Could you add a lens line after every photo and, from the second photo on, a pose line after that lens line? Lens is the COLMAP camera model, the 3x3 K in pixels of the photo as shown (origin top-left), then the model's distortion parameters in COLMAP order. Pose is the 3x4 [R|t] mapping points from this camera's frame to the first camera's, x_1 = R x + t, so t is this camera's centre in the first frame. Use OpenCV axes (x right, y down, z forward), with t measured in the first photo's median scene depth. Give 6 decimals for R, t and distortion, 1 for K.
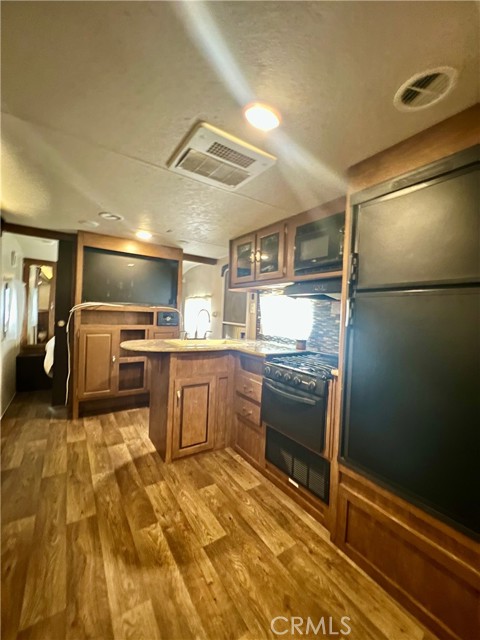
lens RADIAL K [[257.2, 0, 243.6], [0, 257.2, 320.5], [0, 0, 1]] dist [-0.005187, 0.001088]
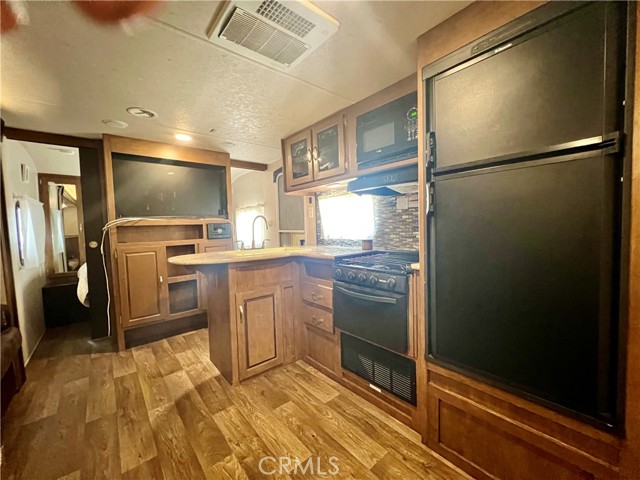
lens RADIAL K [[257.2, 0, 322.1], [0, 257.2, 240.7], [0, 0, 1]] dist [-0.005187, 0.001088]
pose [[0.991613, -0.078120, 0.102960, -0.043416], [0.074663, 0.996522, 0.037014, 0.034182], [-0.105494, -0.029017, 0.993997, 0.078416]]
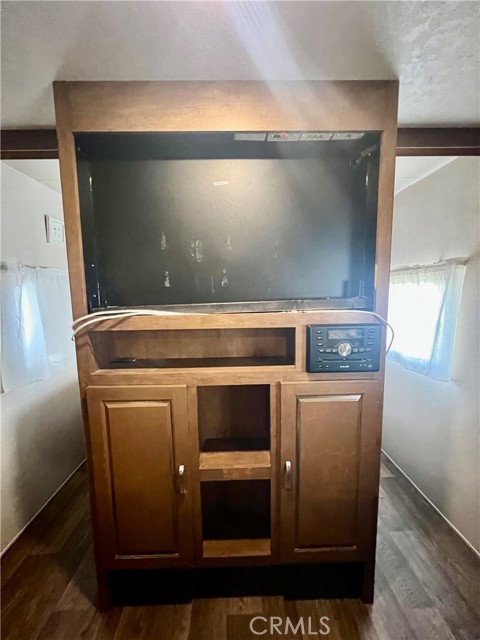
lens RADIAL K [[257.2, 0, 239.5], [0, 257.2, 321.5], [0, 0, 1]] dist [-0.005187, 0.001088]
pose [[0.831056, 0.004919, -0.556167, -0.365666], [0.036877, 0.997273, 0.063924, -0.093802], [0.554965, -0.073634, 0.828608, 1.105767]]
